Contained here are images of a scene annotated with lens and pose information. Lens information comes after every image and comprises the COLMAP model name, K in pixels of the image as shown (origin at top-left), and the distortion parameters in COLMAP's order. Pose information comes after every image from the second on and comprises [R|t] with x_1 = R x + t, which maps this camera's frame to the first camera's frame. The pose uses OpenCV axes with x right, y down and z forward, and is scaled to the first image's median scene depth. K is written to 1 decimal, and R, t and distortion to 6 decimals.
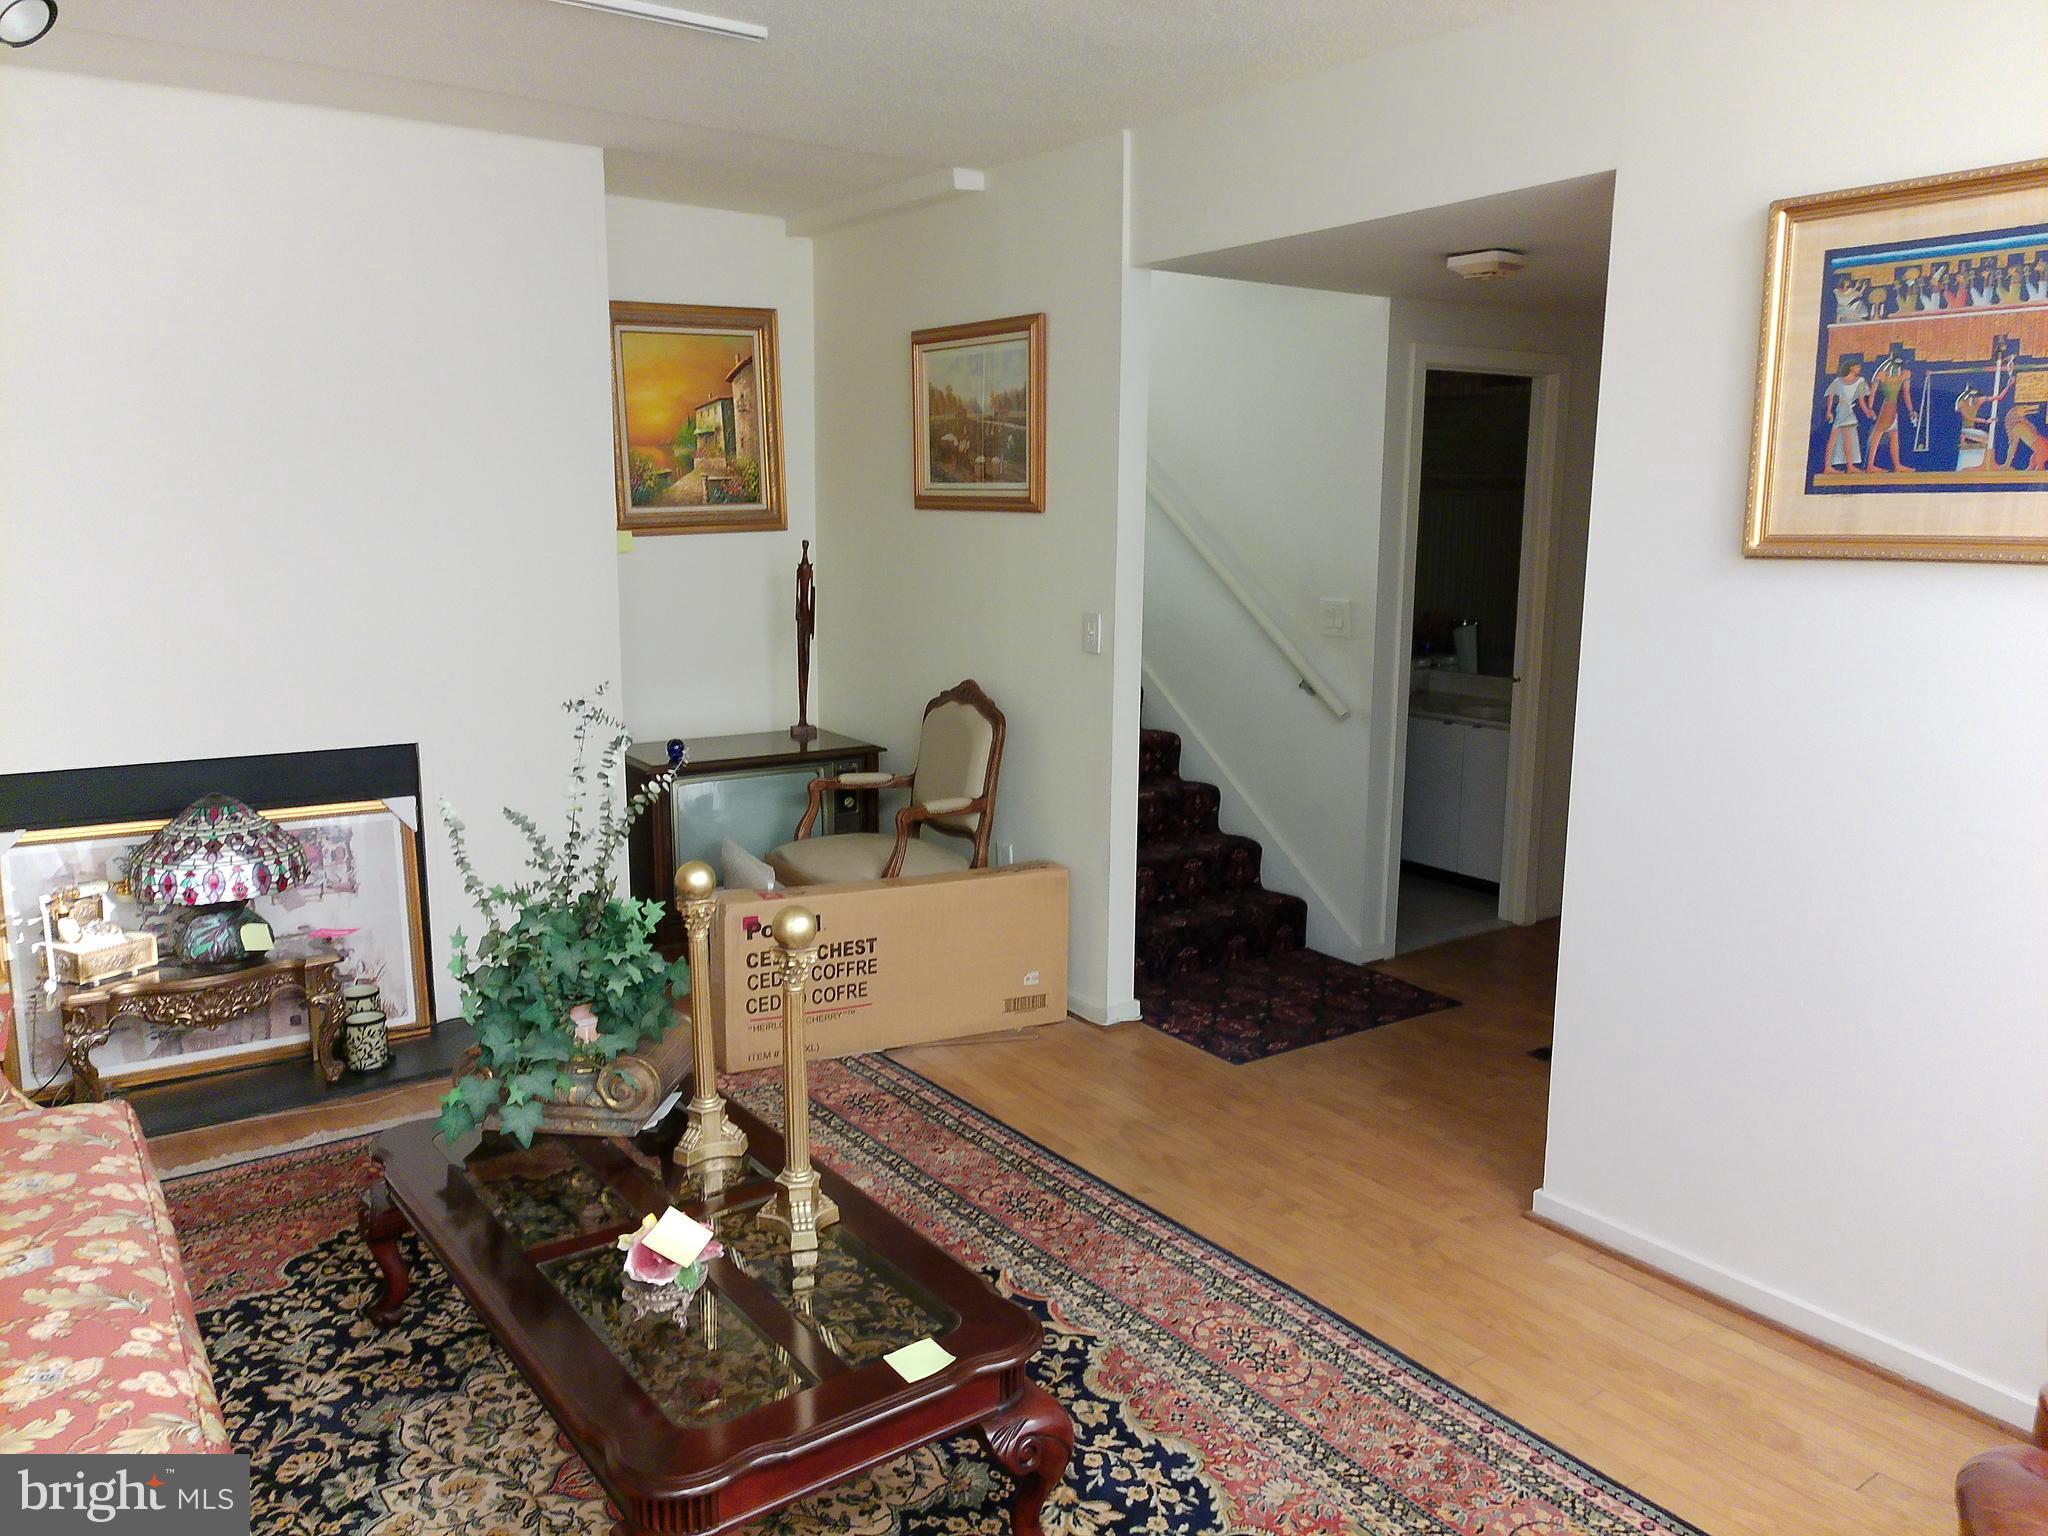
lens RADIAL K [[1502.0, 0, 1024.0], [0, 1502.0, 768.0], [0, 0, 1]] dist [0.059272, -0.076599]
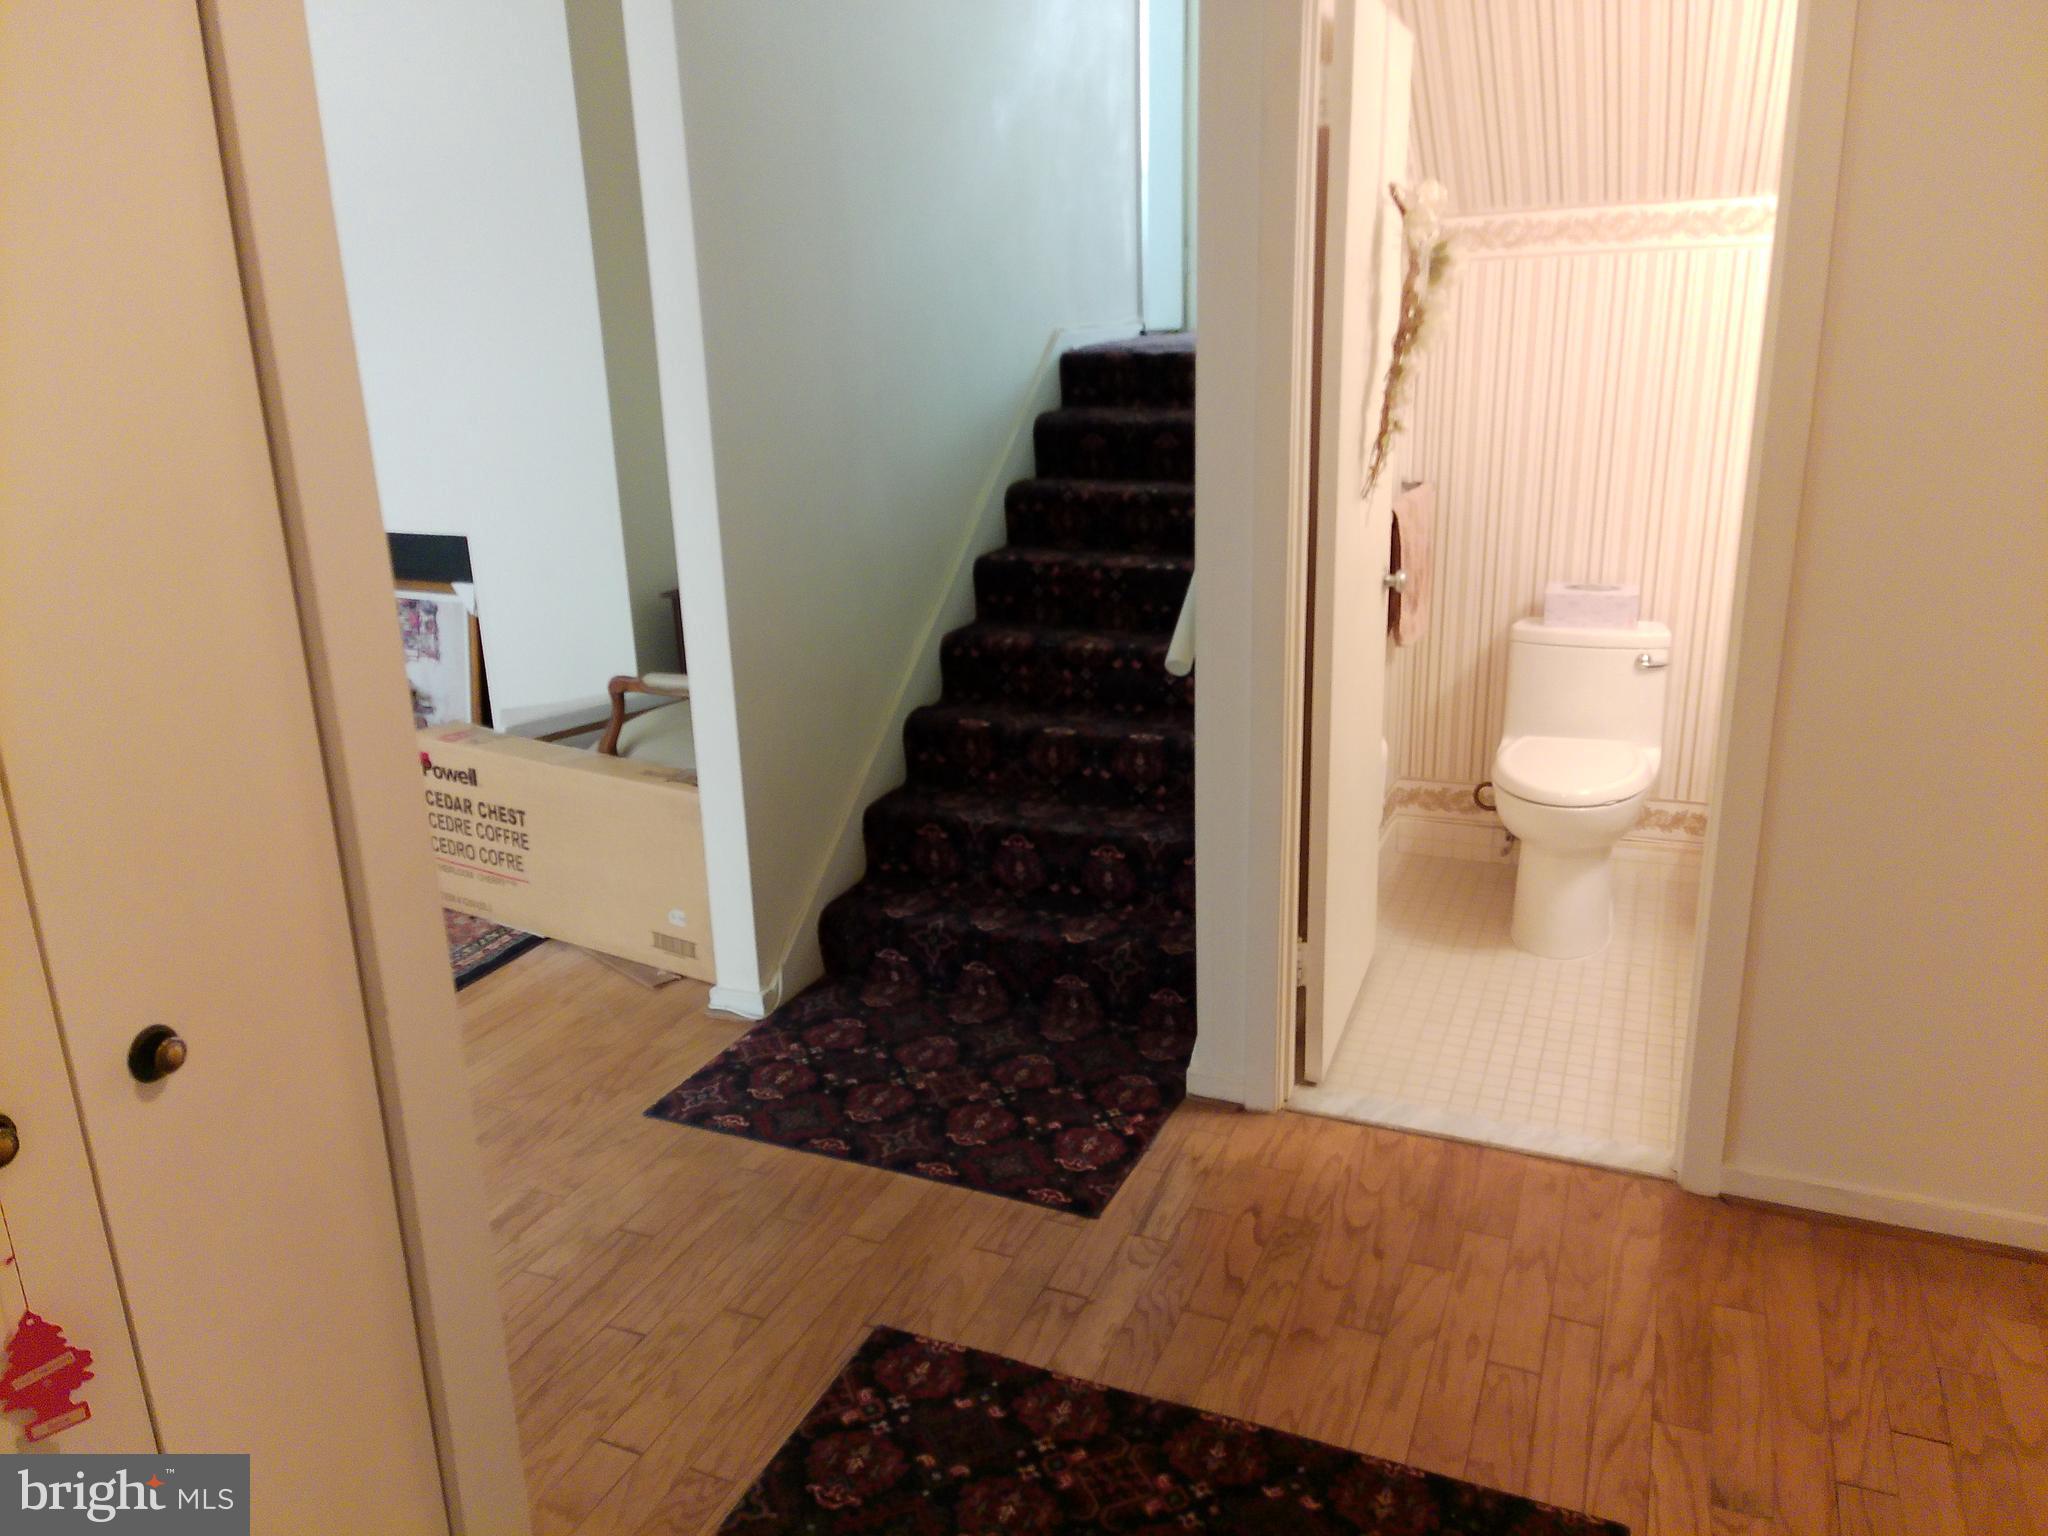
lens RADIAL K [[1517.4, 0, 1024.0], [0, 1517.4, 768.0], [0, 0, 1]] dist [0.000953, -0.005821]
pose [[0.525334, 0.230265, -0.819148, 0.944801], [-0.114623, 0.973064, 0.200021, -0.149570], [0.843141, -0.011185, 0.537577, 0.935343]]
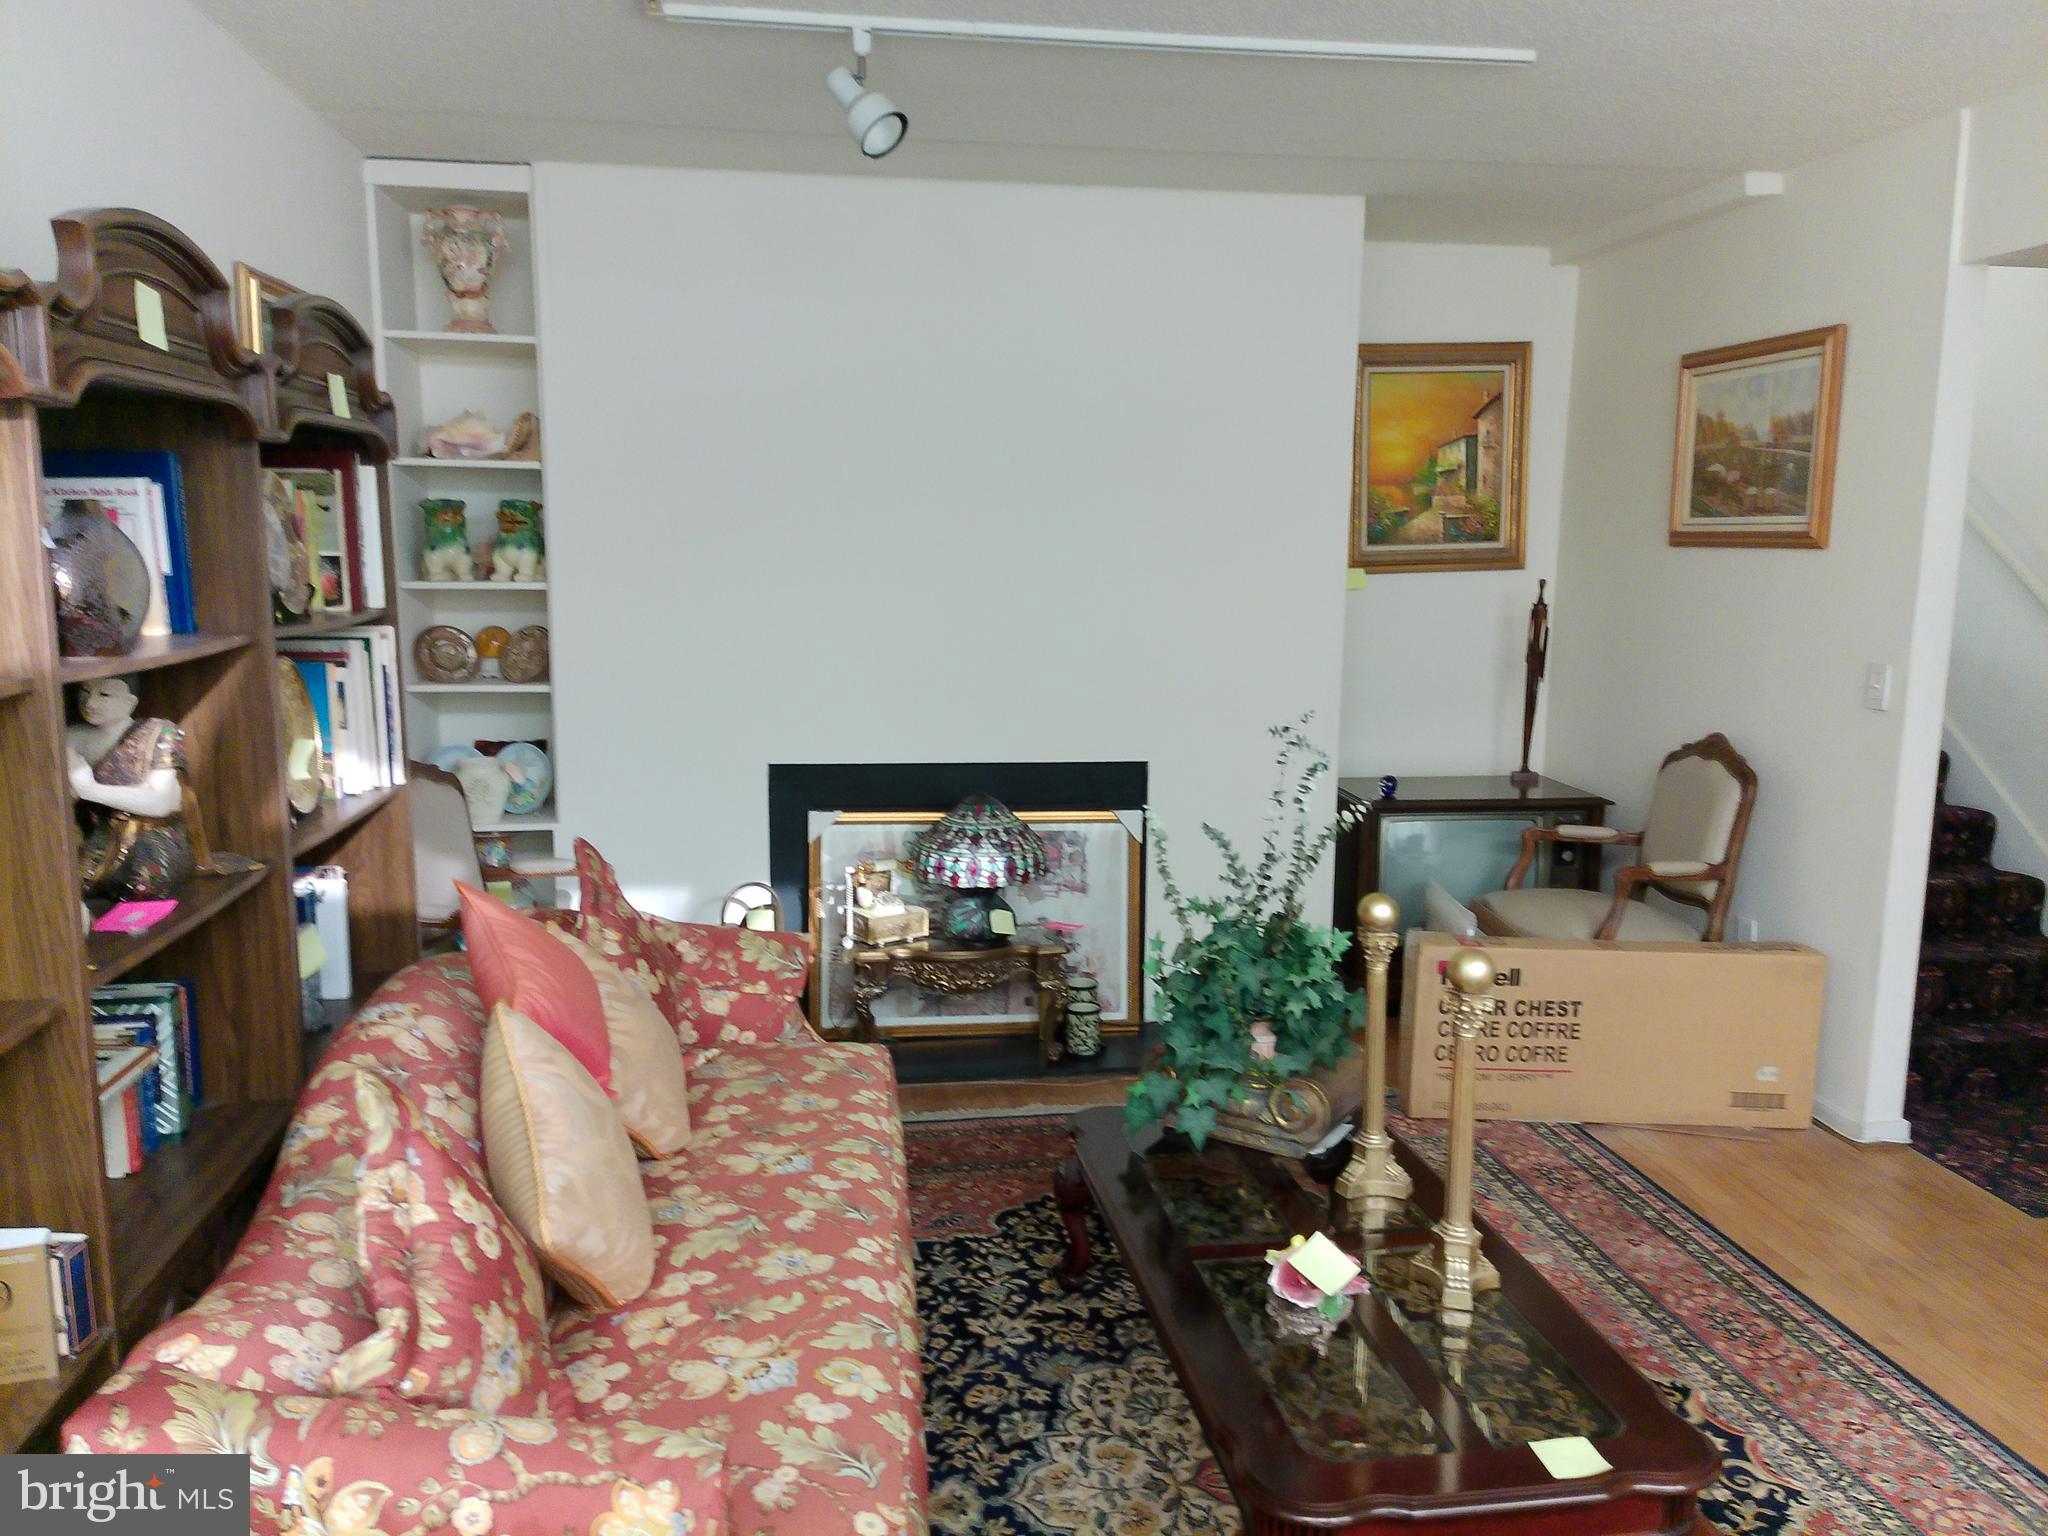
lens RADIAL K [[1500.7, 0, 1024.0], [0, 1500.7, 768.0], [0, 0, 1]] dist [0.015859, -0.000174]
pose [[0.885674, 0.068631, -0.459207, 0.016852], [-0.081249, 0.996664, -0.007749, 0.004691], [0.457144, 0.044173, 0.888295, 0.008548]]
